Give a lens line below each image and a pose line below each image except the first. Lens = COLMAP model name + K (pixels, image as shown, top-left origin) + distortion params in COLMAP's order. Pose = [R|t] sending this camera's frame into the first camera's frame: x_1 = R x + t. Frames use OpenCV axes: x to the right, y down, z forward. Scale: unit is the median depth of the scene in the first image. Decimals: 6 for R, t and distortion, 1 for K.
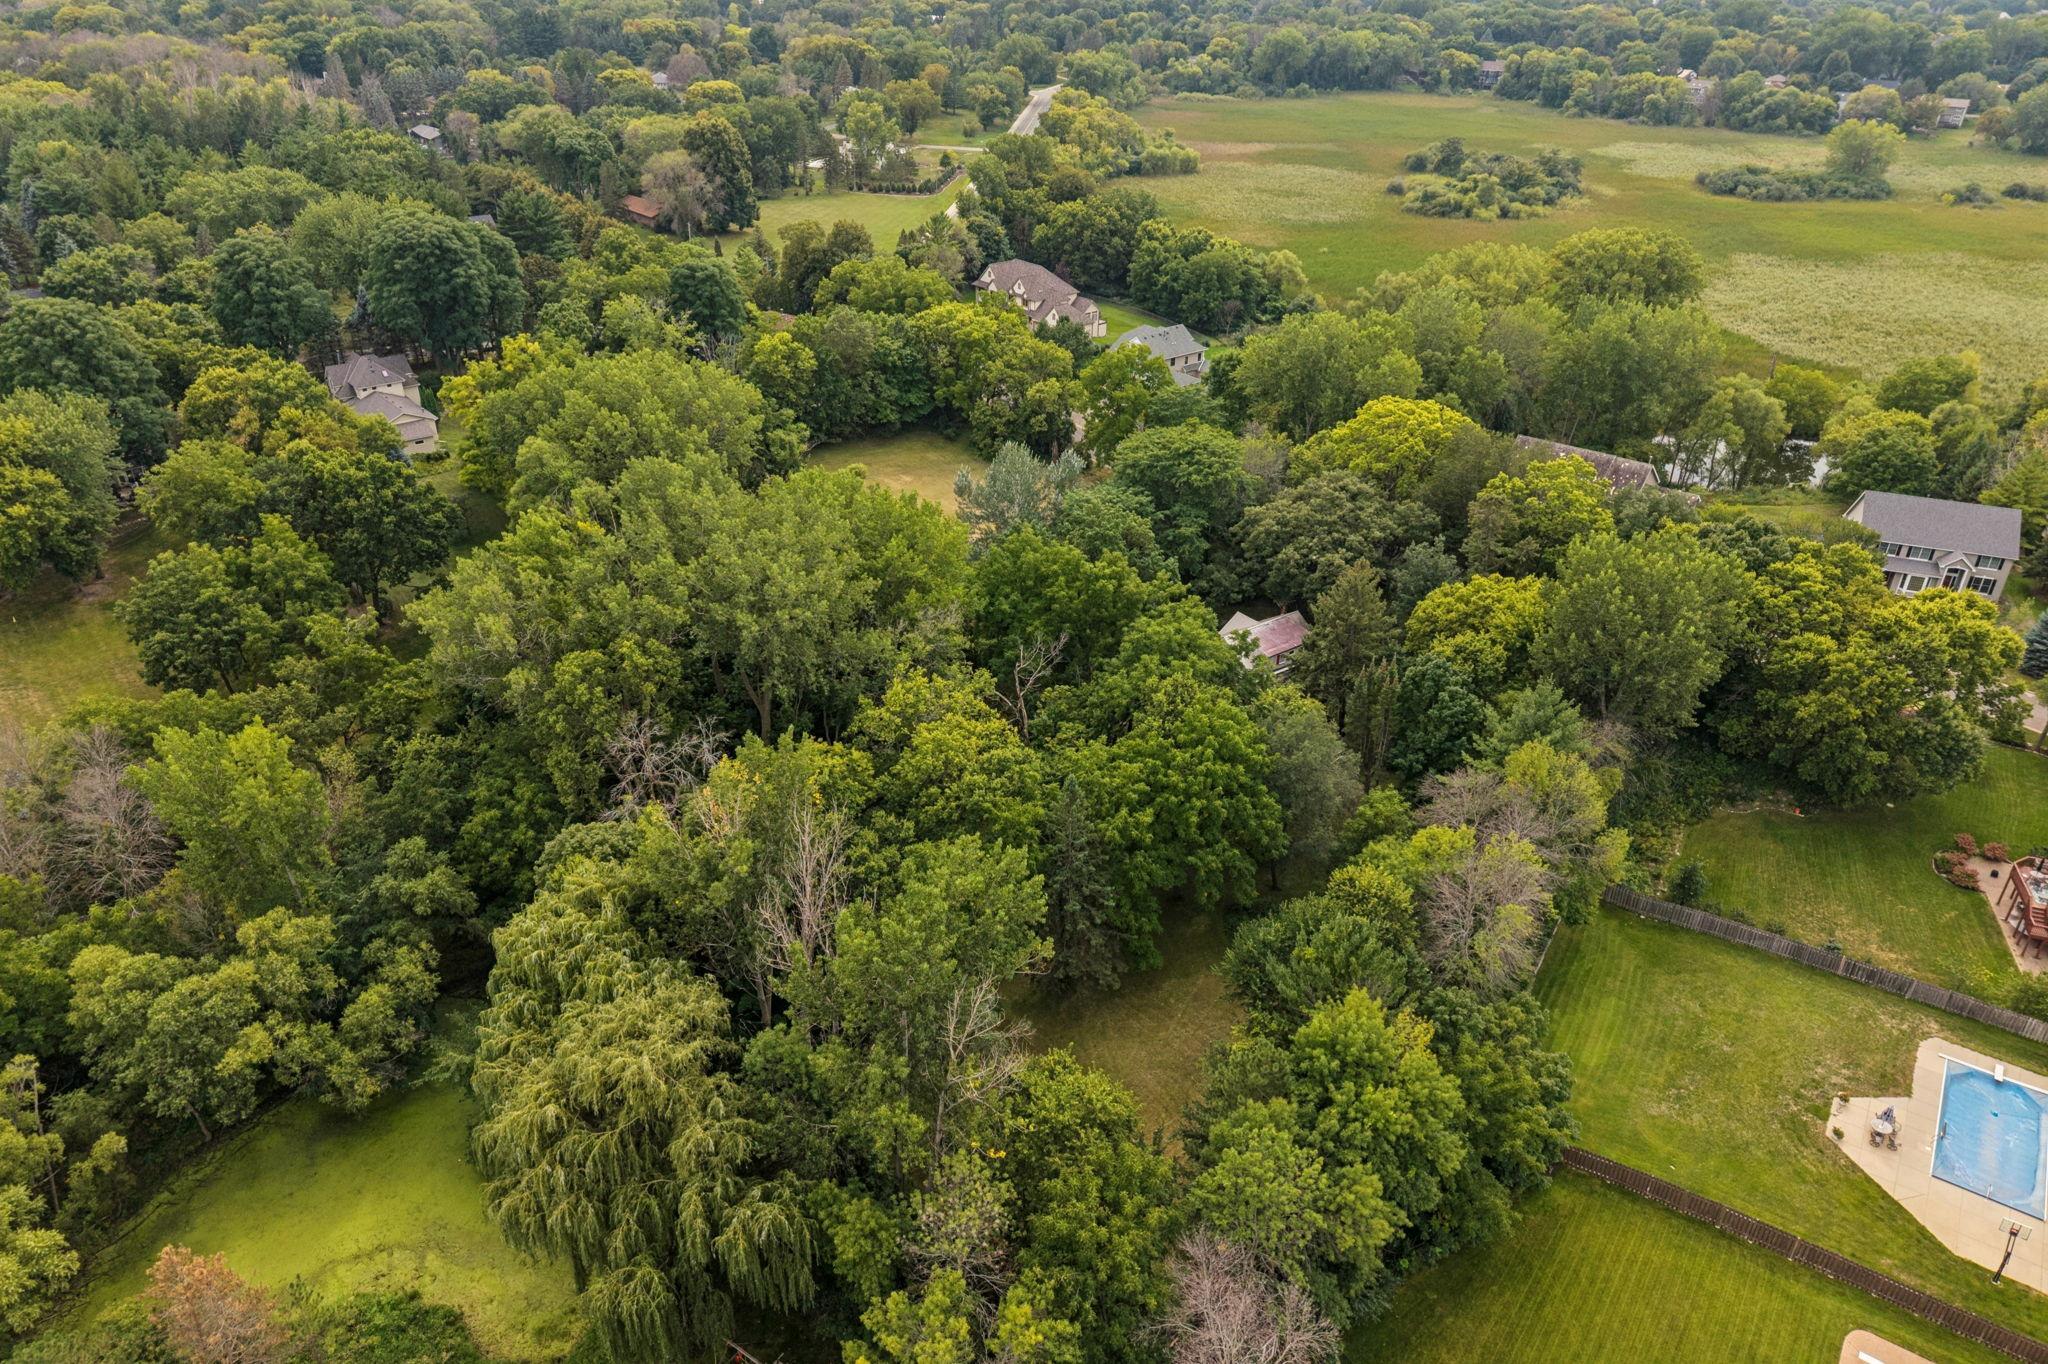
lens RADIAL K [[1372.5, 0, 1015.2], [0, 1372.5, 675.2], [0, 0, 1]] dist [0.022330, -0.024372]
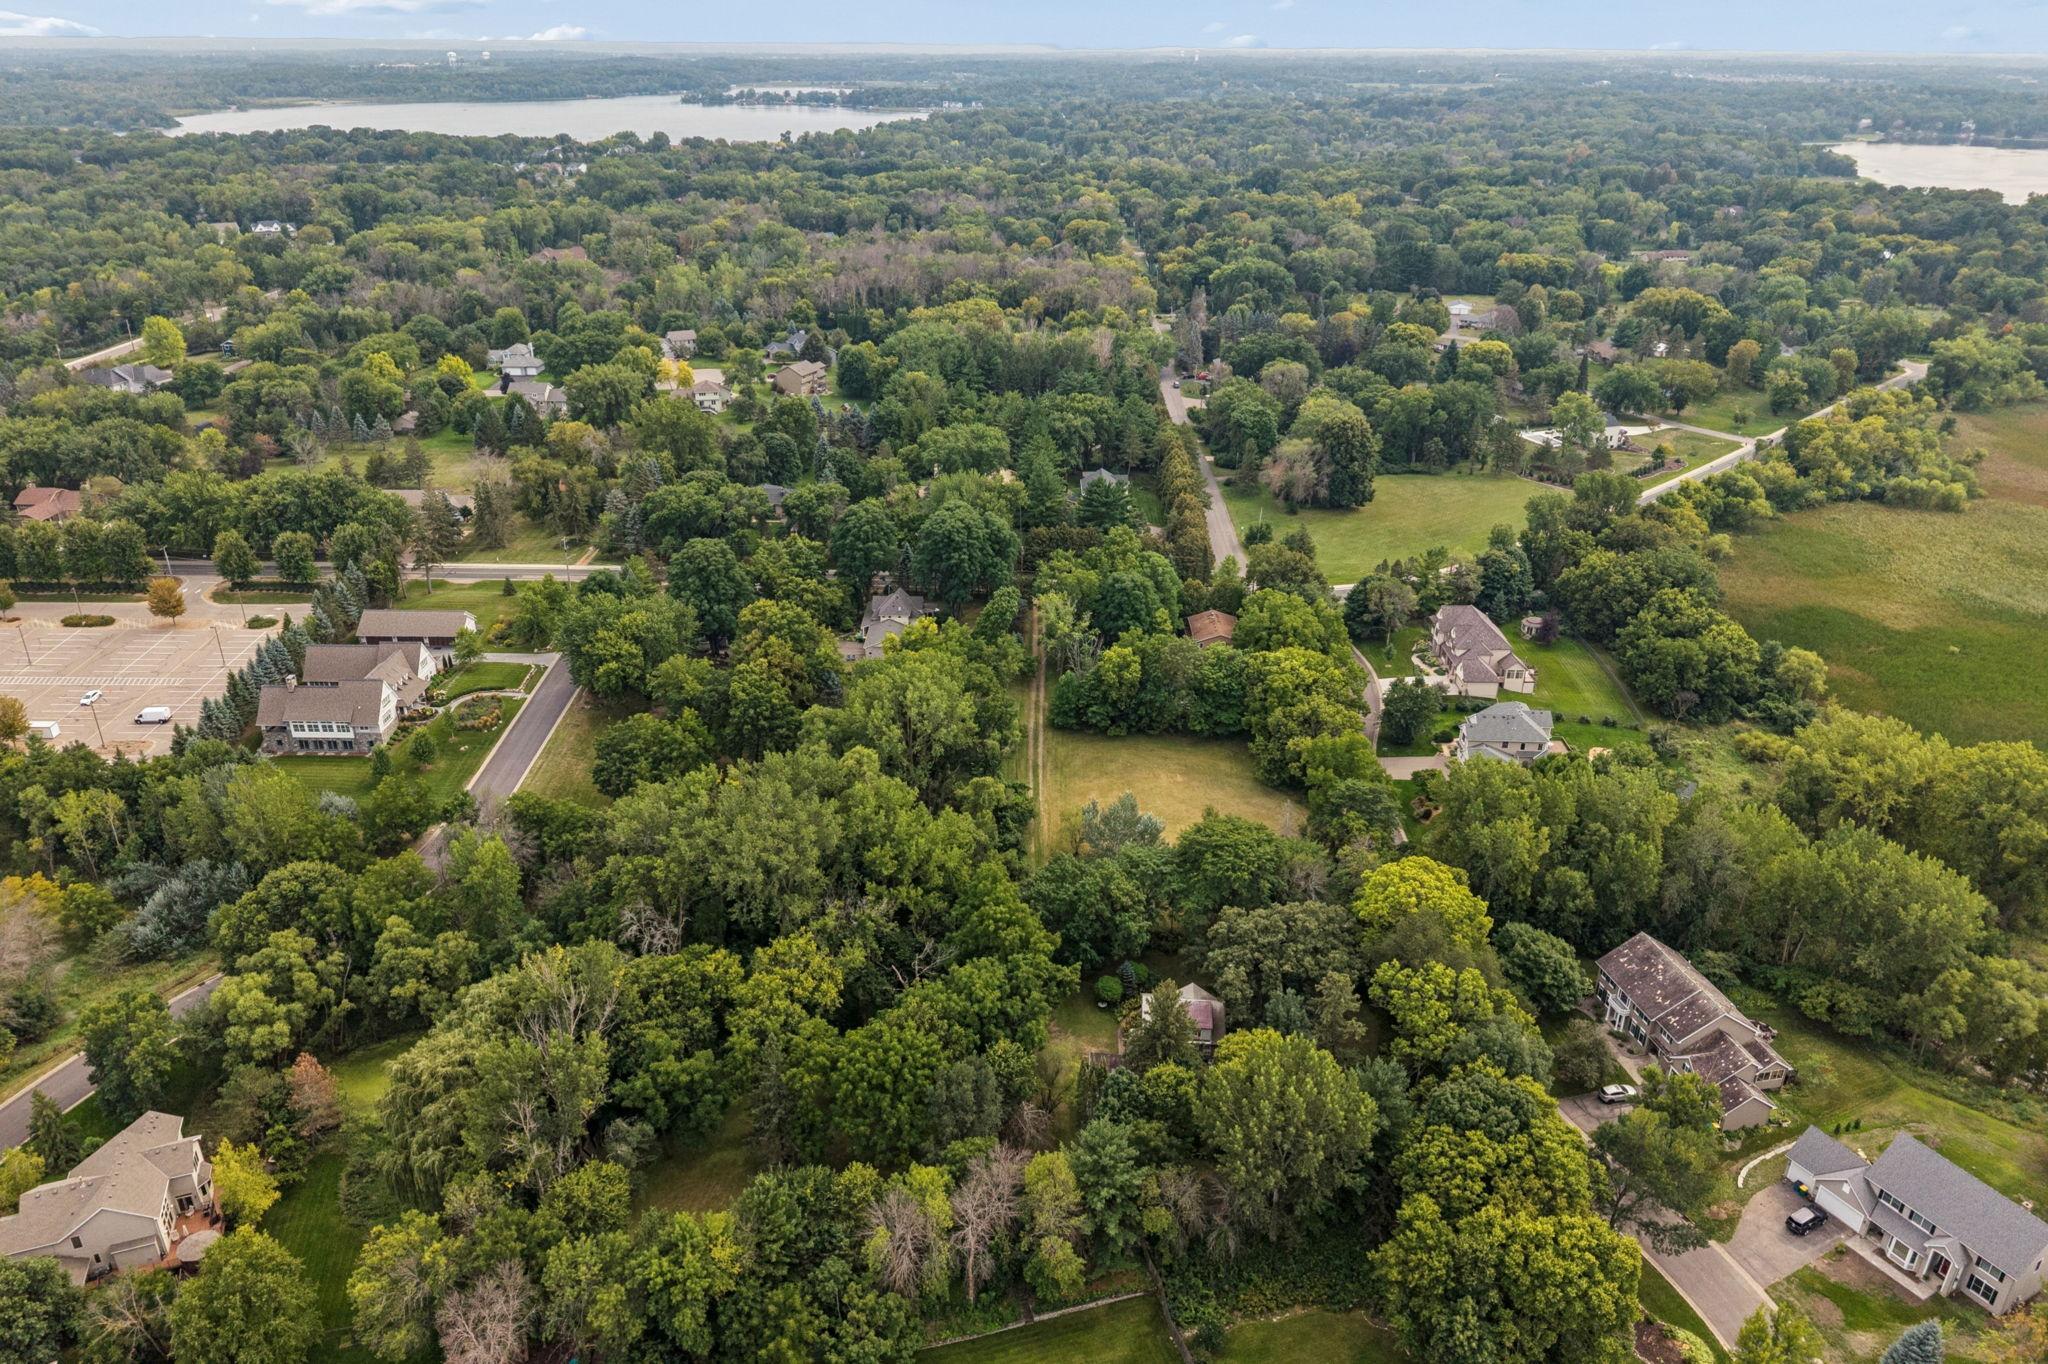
lens RADIAL K [[1382.4, 0, 1004.9], [0, 1382.4, 675.2], [0, 0, 1]] dist [-0.000212, -0.003563]
pose [[0.750760, 0.264649, -0.605244, 0.648035], [-0.313379, 0.949262, 0.026353, -0.260953], [0.581510, 0.169886, 0.795603, -0.134625]]
